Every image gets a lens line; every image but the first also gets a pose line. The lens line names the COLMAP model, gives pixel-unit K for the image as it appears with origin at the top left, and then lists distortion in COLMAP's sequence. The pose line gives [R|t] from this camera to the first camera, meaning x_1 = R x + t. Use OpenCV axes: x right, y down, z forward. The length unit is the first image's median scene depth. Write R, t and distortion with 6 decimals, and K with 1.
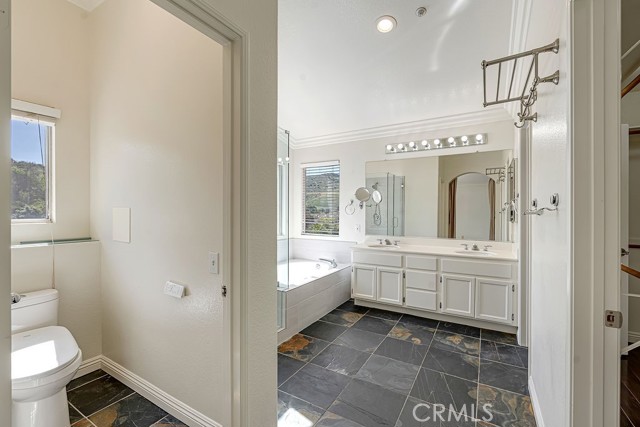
lens RADIAL K [[276.9, 0, 323.8], [0, 276.9, 211.6], [0, 0, 1]] dist [-0.002884, 0.003145]
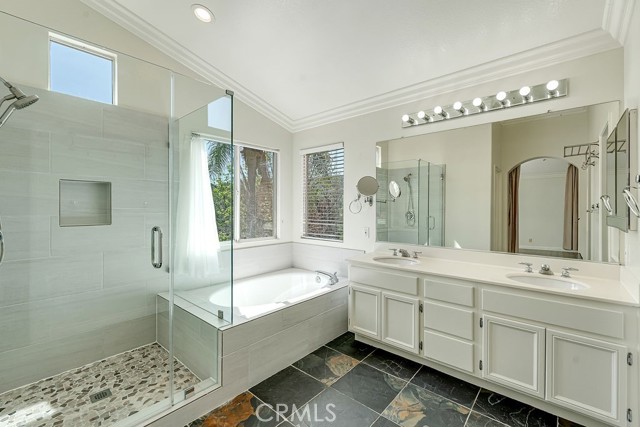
lens RADIAL K [[276.9, 0, 320.8], [0, 276.9, 207.1], [0, 0, 1]] dist [-0.002884, 0.003145]
pose [[0.982558, -0.000202, -0.185958, 0.169897], [-0.000888, 0.999983, -0.005777, -0.002739], [0.185956, 0.005841, 0.982541, 0.301552]]
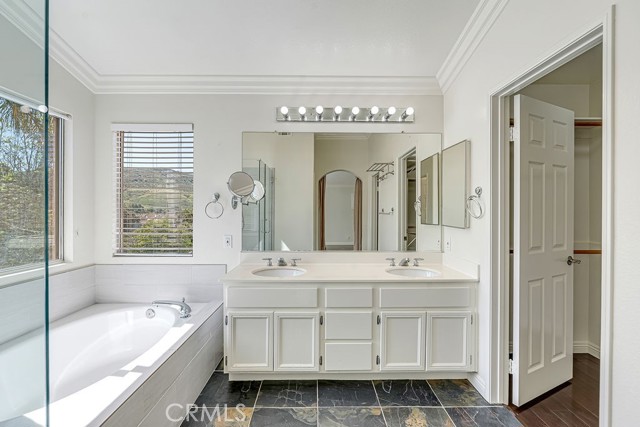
lens RADIAL K [[276.9, 0, 319.4], [0, 276.9, 212.6], [0, 0, 1]] dist [-0.002884, 0.003145]
pose [[0.858098, -0.003366, 0.513476, -0.019049], [0.001541, 0.999991, 0.003979, -0.004688], [-0.513484, -0.002624, 0.858095, 0.464151]]
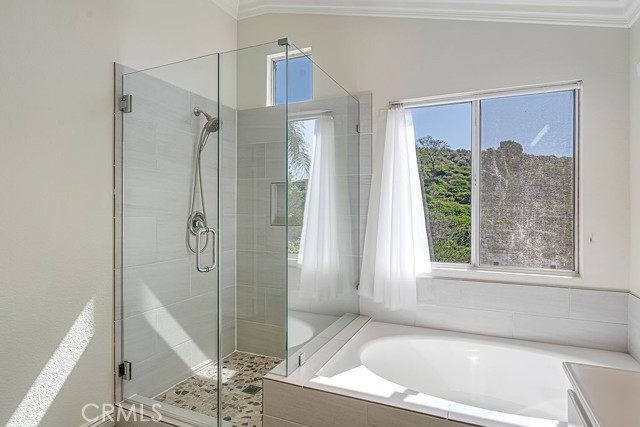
lens RADIAL K [[364.8, 0, 320.6], [0, 364.8, 209.3], [0, 0, 1]] dist [0.003347, 0.000234]
pose [[0.118270, -0.004115, -0.992973, 0.389421], [-0.009857, 0.999937, -0.005318, 0.002436], [0.992933, 0.010416, 0.118222, 0.792091]]
